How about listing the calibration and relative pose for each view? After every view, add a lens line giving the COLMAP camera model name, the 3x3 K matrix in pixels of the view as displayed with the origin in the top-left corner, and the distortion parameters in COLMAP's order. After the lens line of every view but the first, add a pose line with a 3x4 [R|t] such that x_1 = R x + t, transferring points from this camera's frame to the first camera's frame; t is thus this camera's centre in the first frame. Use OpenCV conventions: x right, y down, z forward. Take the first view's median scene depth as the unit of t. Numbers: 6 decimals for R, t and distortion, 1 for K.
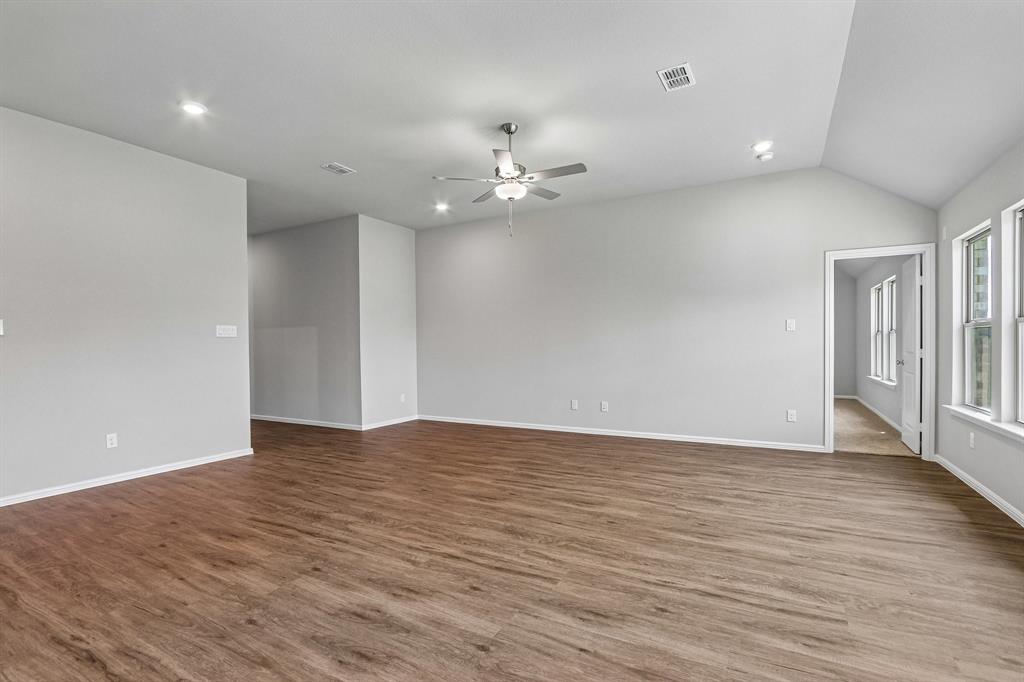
lens RADIAL K [[477.0, 0, 508.9], [0, 477.0, 347.5], [0, 0, 1]] dist [-0.017282, 0.004418]
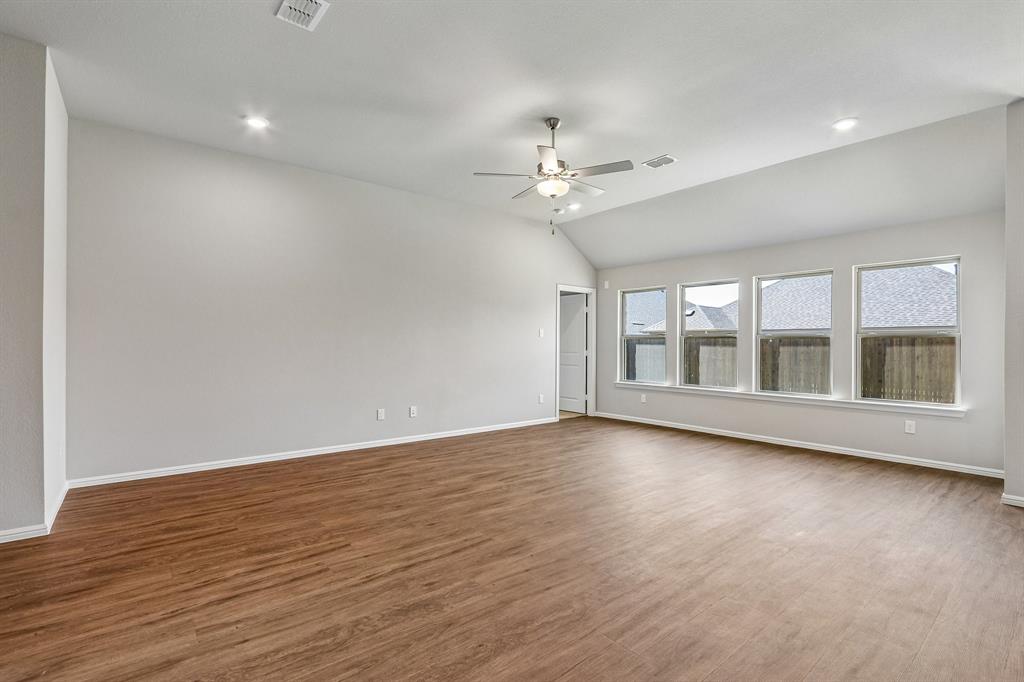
lens RADIAL K [[477.0, 0, 509.7], [0, 477.0, 343.1], [0, 0, 1]] dist [-0.017282, 0.004418]
pose [[0.369476, 0.014598, 0.929126, -0.949258], [-0.003426, 0.999891, -0.014348, 0.002332], [-0.929234, 0.002118, 0.369485, 0.744071]]
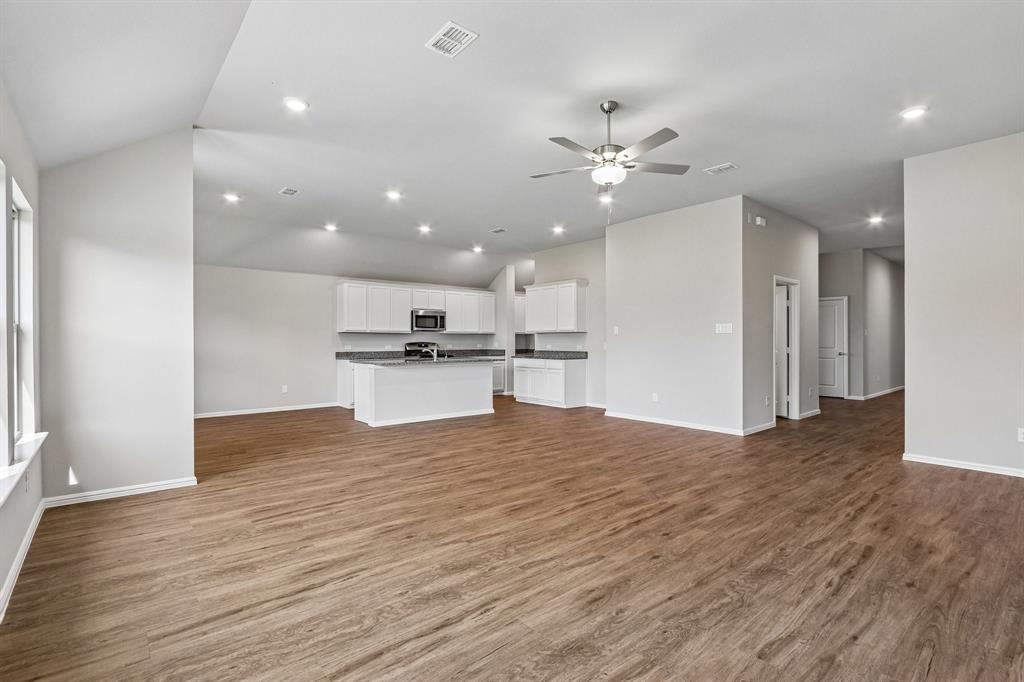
lens RADIAL K [[477.0, 0, 517.2], [0, 477.0, 338.5], [0, 0, 1]] dist [-0.017282, 0.004418]
pose [[-0.332937, 0.008375, -0.942912, 0.945712], [-0.000433, 0.999959, 0.009034, -0.024005], [0.942949, 0.003416, -0.332920, 1.168963]]
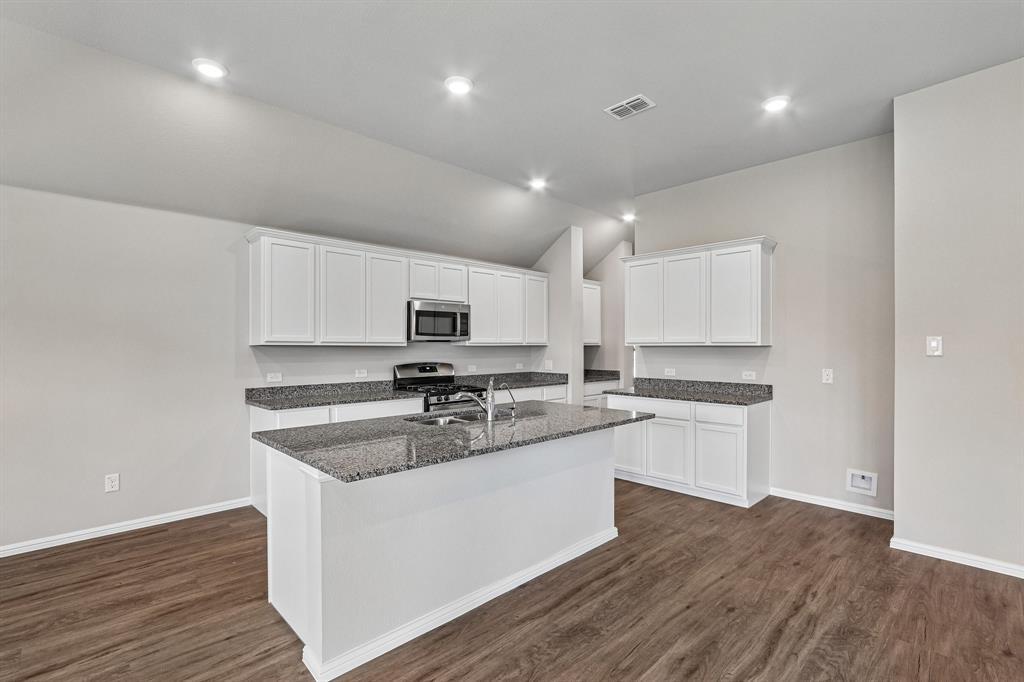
lens RADIAL K [[477.0, 0, 513.0], [0, 477.0, 344.2], [0, 0, 1]] dist [-0.017282, 0.004418]
pose [[-0.278464, 0.012012, -0.960372, -0.053146], [-0.002995, 0.999906, 0.013375, -0.051212], [0.960442, 0.006601, -0.278402, 0.462238]]
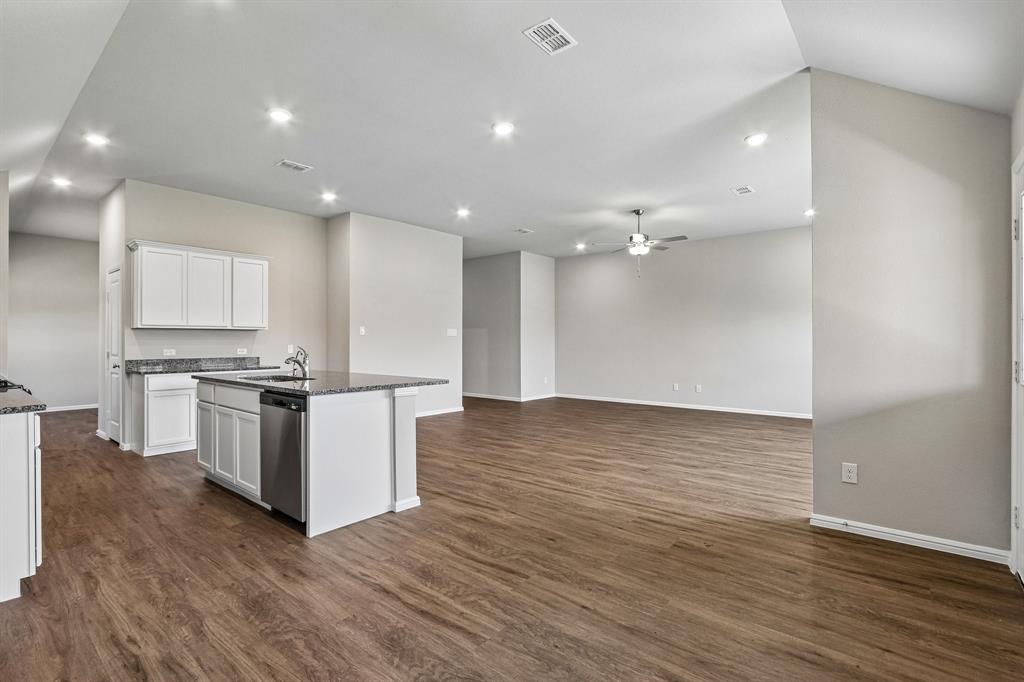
lens RADIAL K [[477.0, 0, 513.9], [0, 477.0, 337.9], [0, 0, 1]] dist [-0.017282, 0.004418]
pose [[0.984250, 0.009645, -0.176517, -0.129145], [-0.011772, 0.999870, -0.011011, -0.001348], [0.176388, 0.012916, 0.984236, -0.691585]]
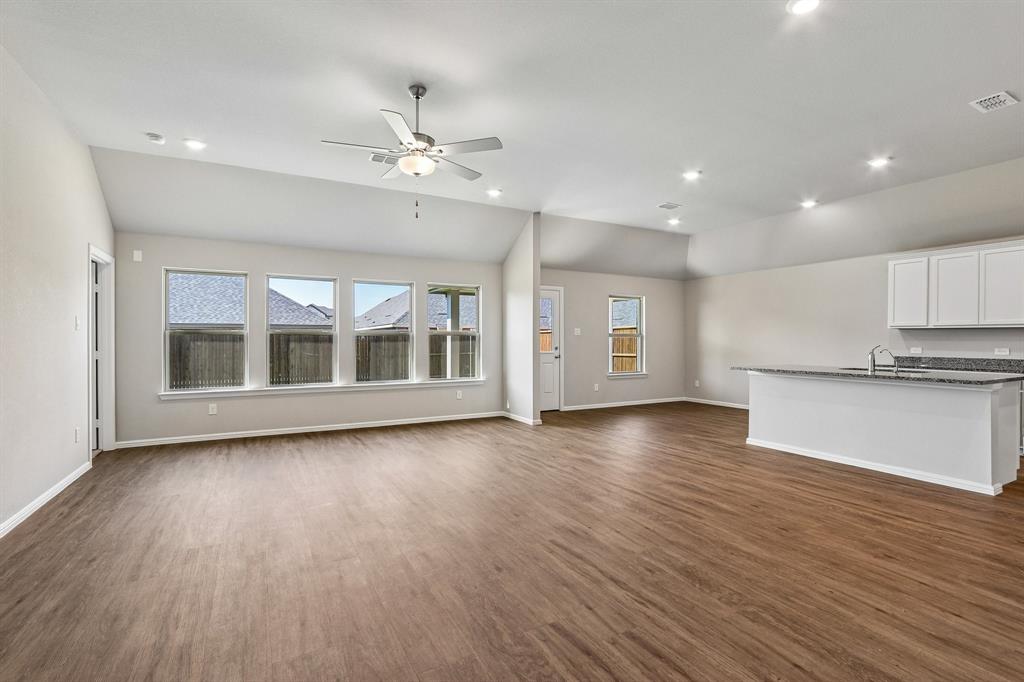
lens RADIAL K [[477.0, 0, 515.3], [0, 477.0, 343.3], [0, 0, 1]] dist [-0.017282, 0.004418]
pose [[-0.851633, 0.008086, 0.524076, -0.608133], [0.012335, 0.999913, 0.004617, -0.009403], [-0.523993, 0.010396, -0.851659, 1.683506]]
